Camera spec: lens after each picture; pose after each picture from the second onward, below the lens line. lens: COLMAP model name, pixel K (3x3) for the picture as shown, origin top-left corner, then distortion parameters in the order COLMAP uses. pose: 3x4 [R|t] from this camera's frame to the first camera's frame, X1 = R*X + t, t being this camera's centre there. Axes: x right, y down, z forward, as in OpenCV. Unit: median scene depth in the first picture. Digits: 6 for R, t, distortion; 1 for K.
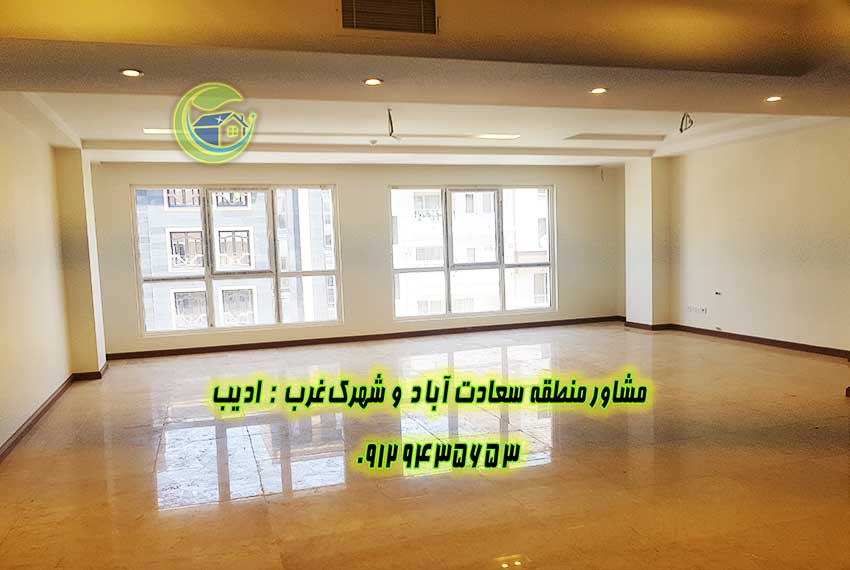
lens RADIAL K [[695.6, 0, 419.8], [0, 695.6, 283.6], [0, 0, 1]] dist [-0.037053, 0.001139]
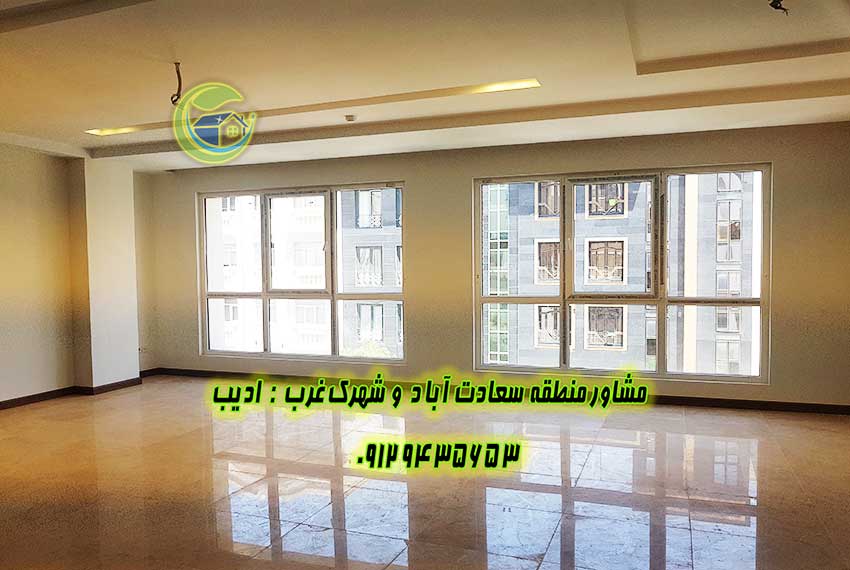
lens RADIAL K [[695.6, 0, 426.4], [0, 695.6, 290.2], [0, 0, 1]] dist [-0.037053, 0.001139]
pose [[0.762367, 0.047955, -0.645366, 0.354953], [-0.051587, 0.998580, 0.013262, -0.031887], [0.645086, 0.023182, 0.763759, 0.396908]]
